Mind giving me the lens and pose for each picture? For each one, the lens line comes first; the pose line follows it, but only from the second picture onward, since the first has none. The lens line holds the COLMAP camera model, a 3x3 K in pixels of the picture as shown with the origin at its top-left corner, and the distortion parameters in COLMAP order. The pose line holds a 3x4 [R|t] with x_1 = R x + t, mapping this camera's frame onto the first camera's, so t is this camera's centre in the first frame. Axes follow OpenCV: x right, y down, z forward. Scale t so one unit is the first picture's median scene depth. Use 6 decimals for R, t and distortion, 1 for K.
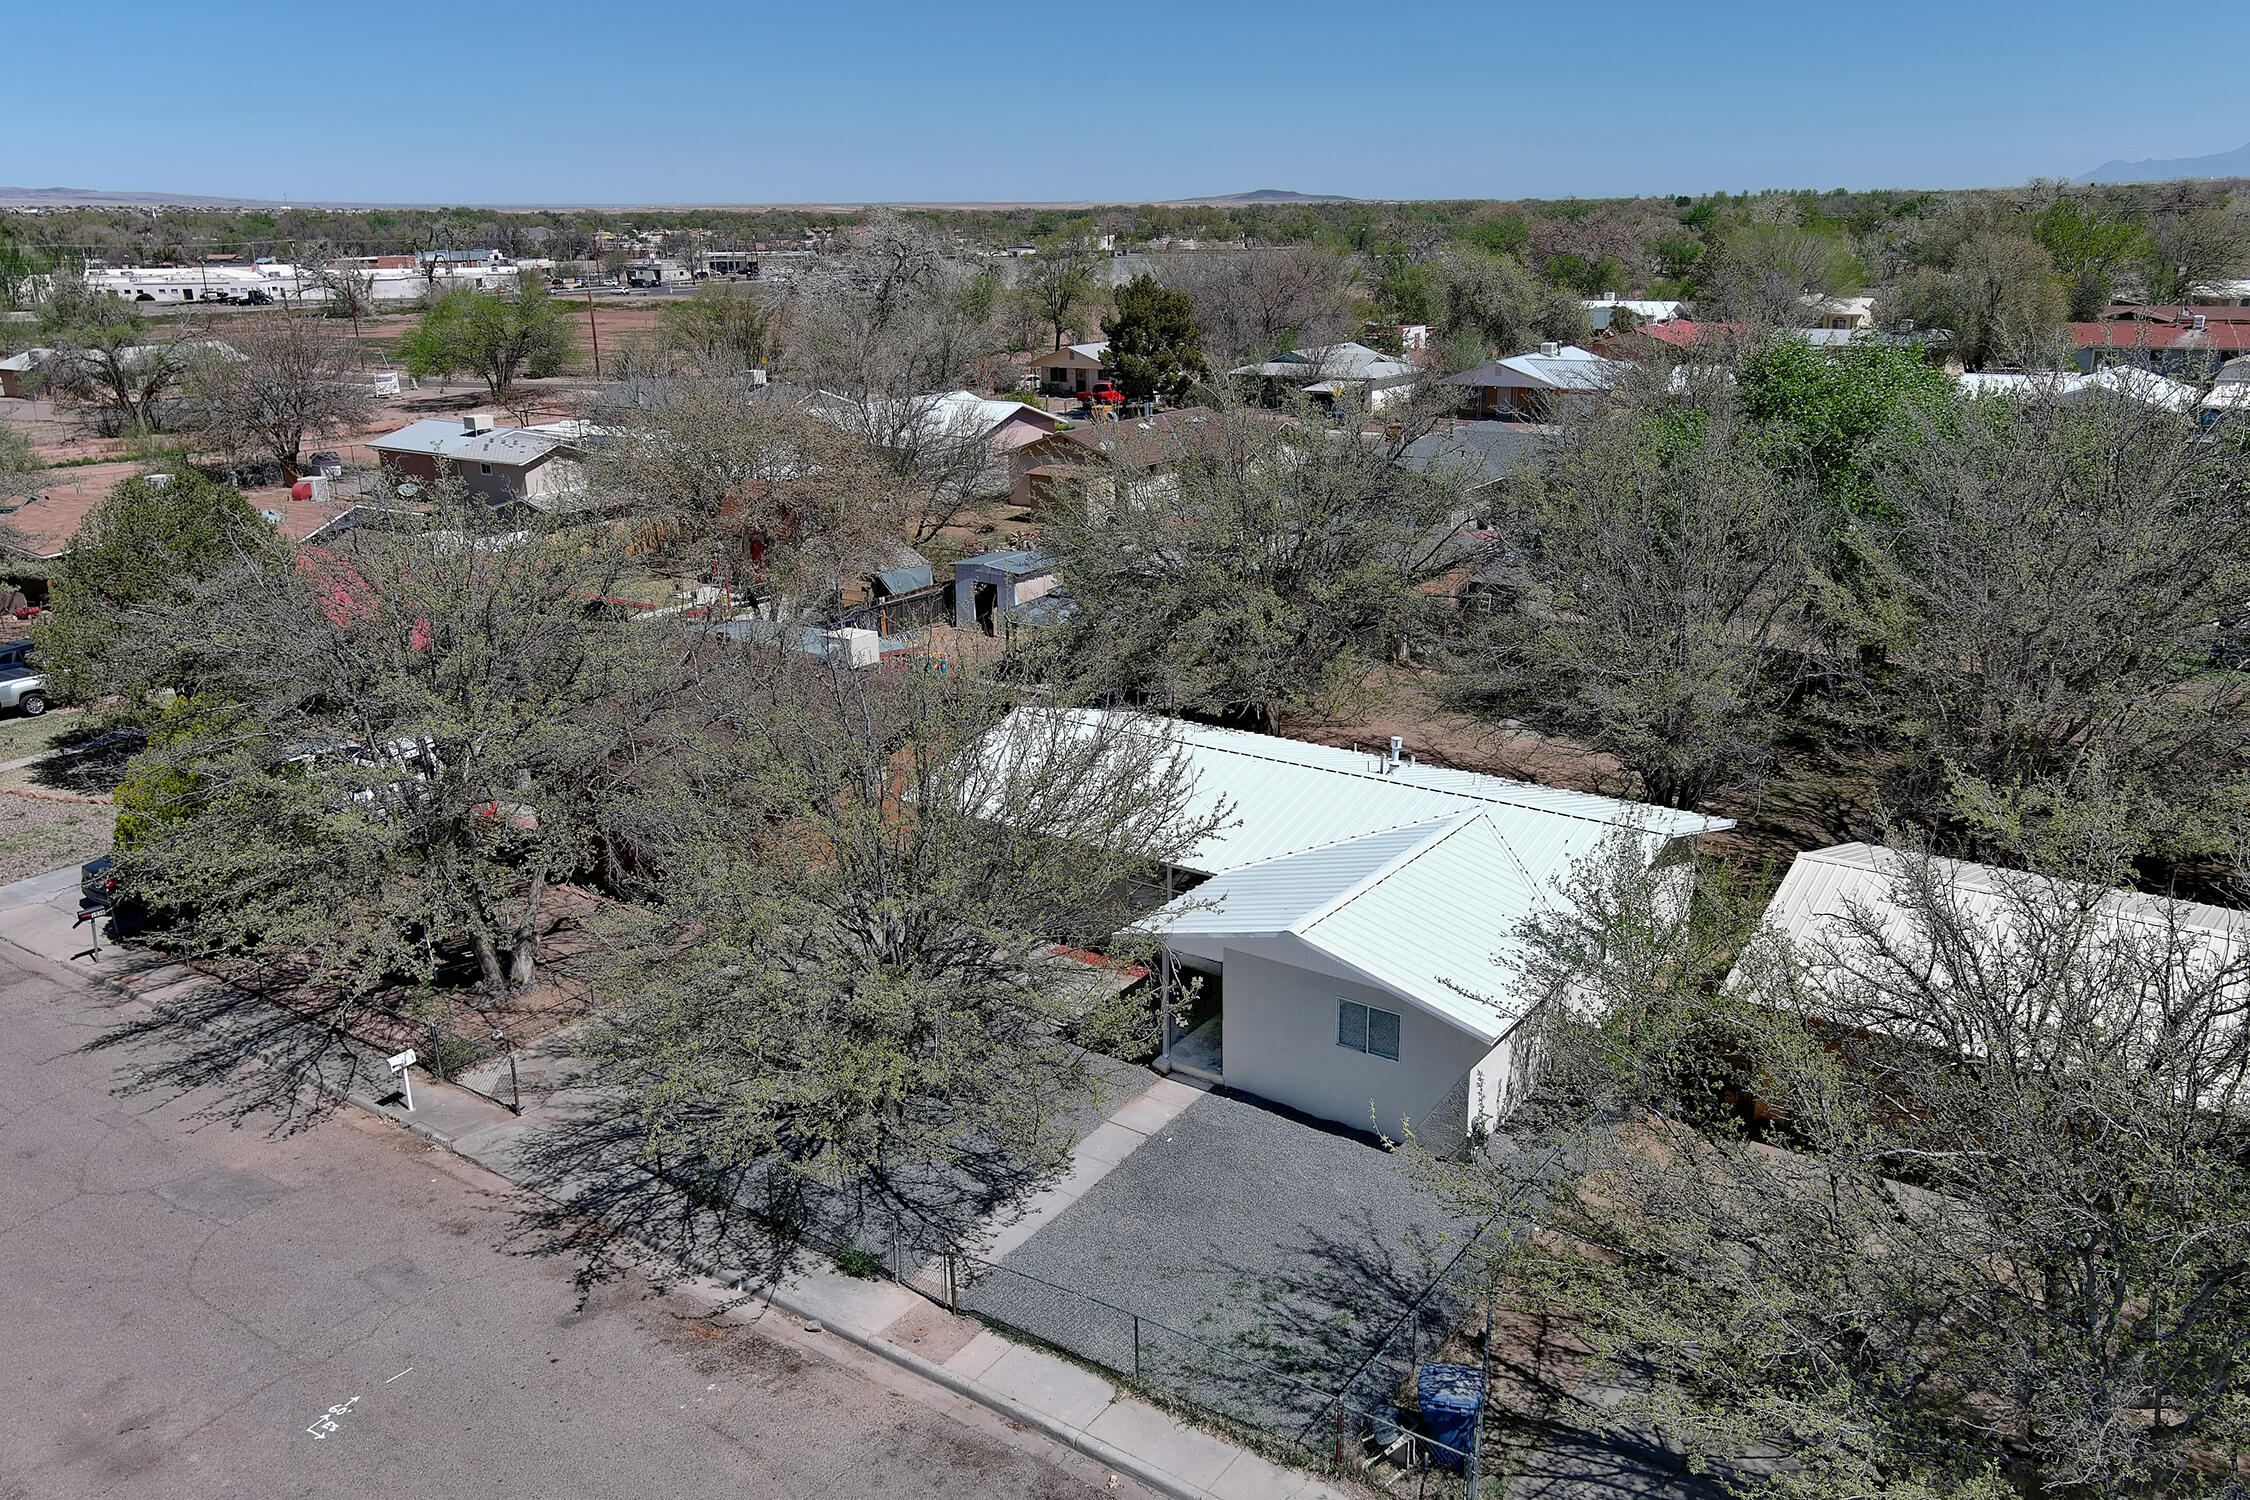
lens RADIAL K [[1720.7, 0, 1123.0], [0, 1720.7, 737.0], [0, 0, 1]] dist [0.020382, -0.002924]
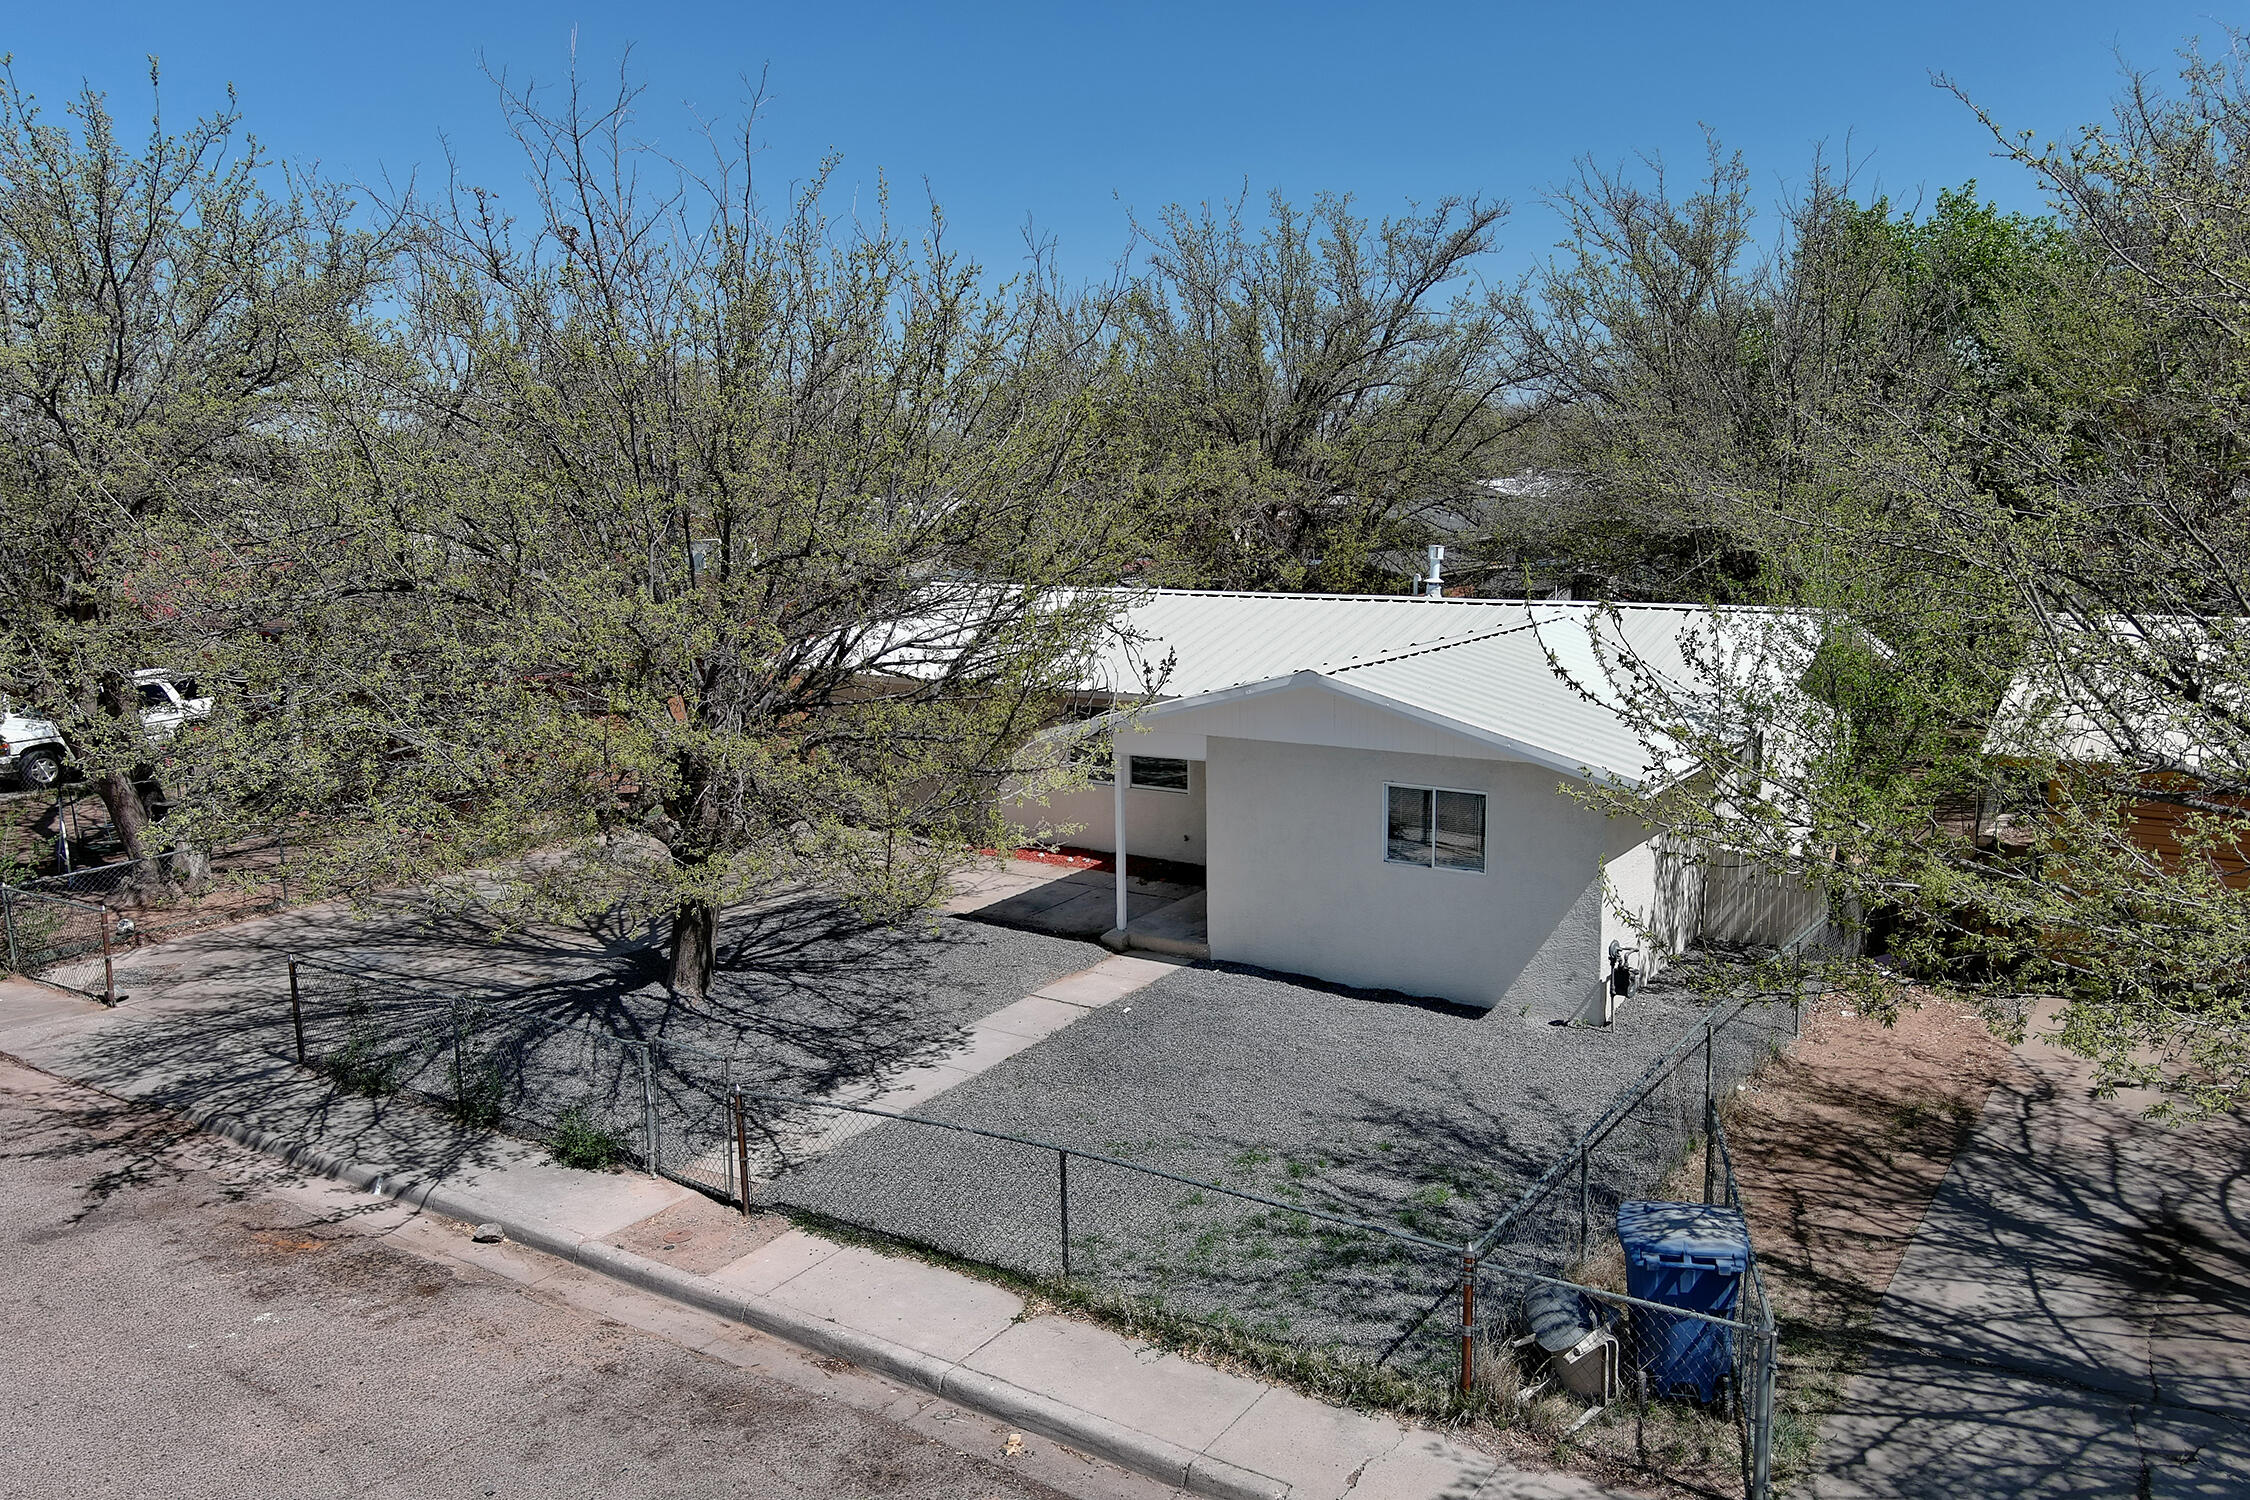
lens RADIAL K [[1720.7, 0, 1124.9], [0, 1720.7, 763.3], [0, 0, 1]] dist [0.020382, -0.002924]
pose [[0.999687, -0.004184, 0.024682, 0.013029], [0.007151, 0.992583, -0.121361, 0.257315], [-0.023991, 0.121499, 0.992302, 0.418317]]
